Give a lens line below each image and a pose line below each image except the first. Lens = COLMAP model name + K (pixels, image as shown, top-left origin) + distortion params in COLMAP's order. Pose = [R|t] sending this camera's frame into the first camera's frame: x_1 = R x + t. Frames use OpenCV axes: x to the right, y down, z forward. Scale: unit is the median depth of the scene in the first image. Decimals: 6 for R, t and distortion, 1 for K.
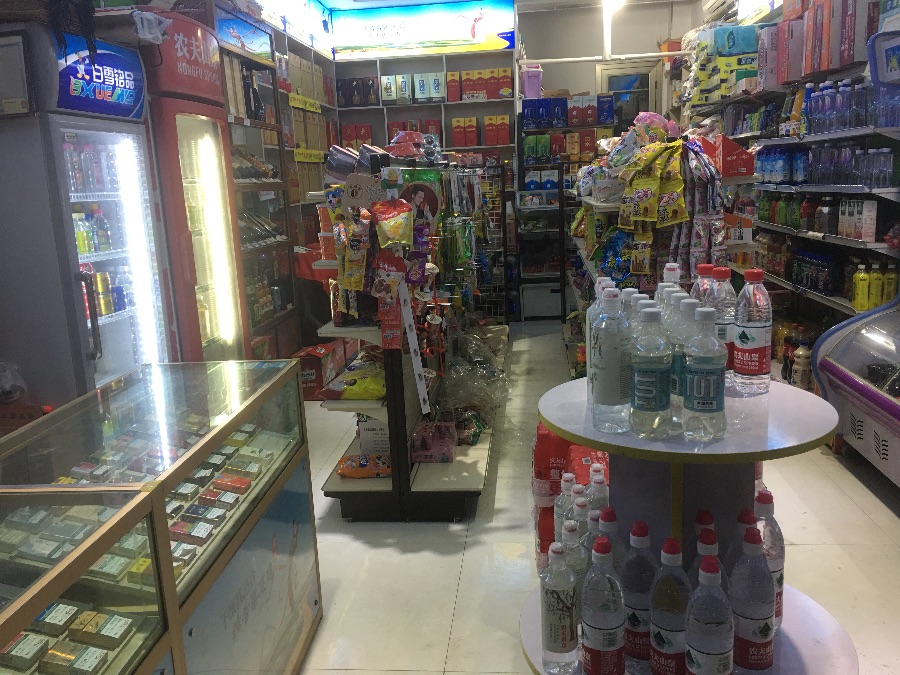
lens RADIAL K [[770.3, 0, 450.0], [0, 770.3, 337.5], [0, 0, 1]] dist [0.080697, -0.104354]
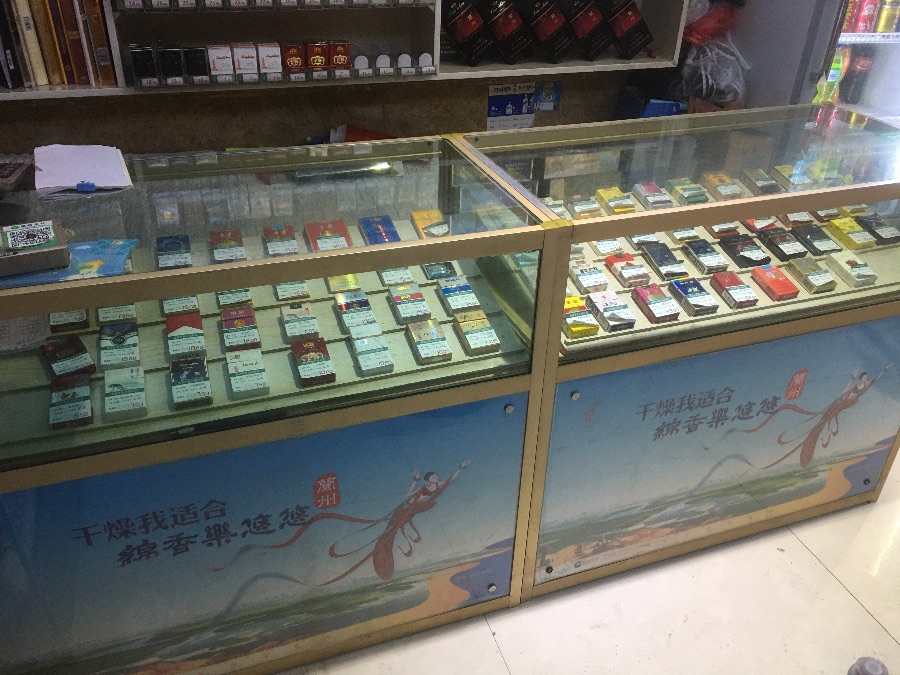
lens RADIAL K [[770.3, 0, 450.0], [0, 770.3, 337.5], [0, 0, 1]] dist [0.080697, -0.104354]
pose [[0.407774, 0.522637, -0.748713, 0.140612], [-0.229517, 0.852326, 0.469961, -0.039552], [0.883766, -0.019795, 0.467510, 0.250958]]
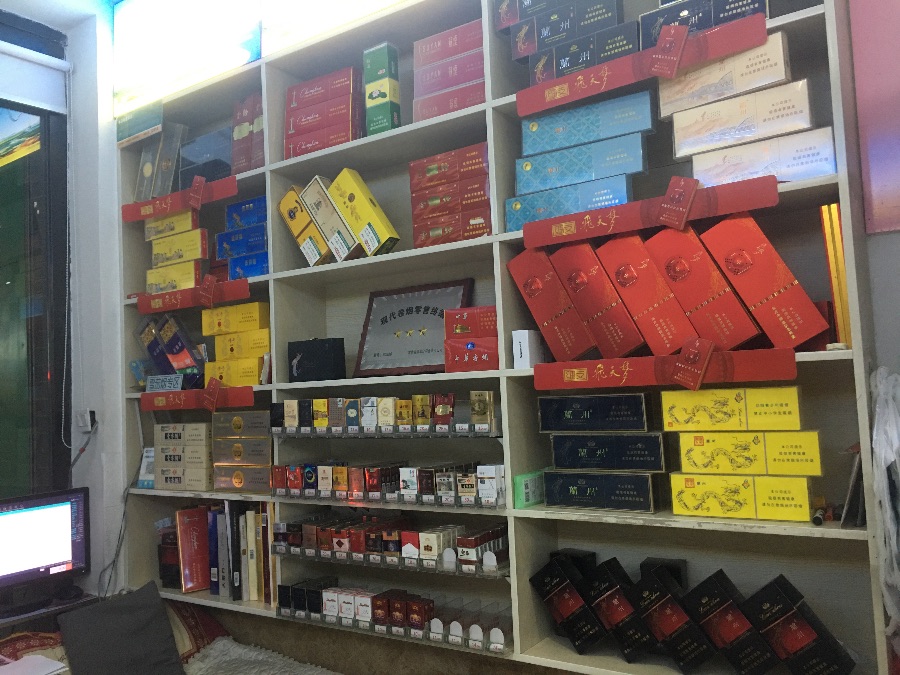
lens RADIAL K [[770.3, 0, 450.0], [0, 770.3, 337.5], [0, 0, 1]] dist [0.080697, -0.104354]
pose [[-0.490278, 0.004731, -0.871553, 0.024105], [-0.108053, 0.991941, 0.066168, -0.202938], [0.864842, 0.126615, -0.485815, 0.846907]]
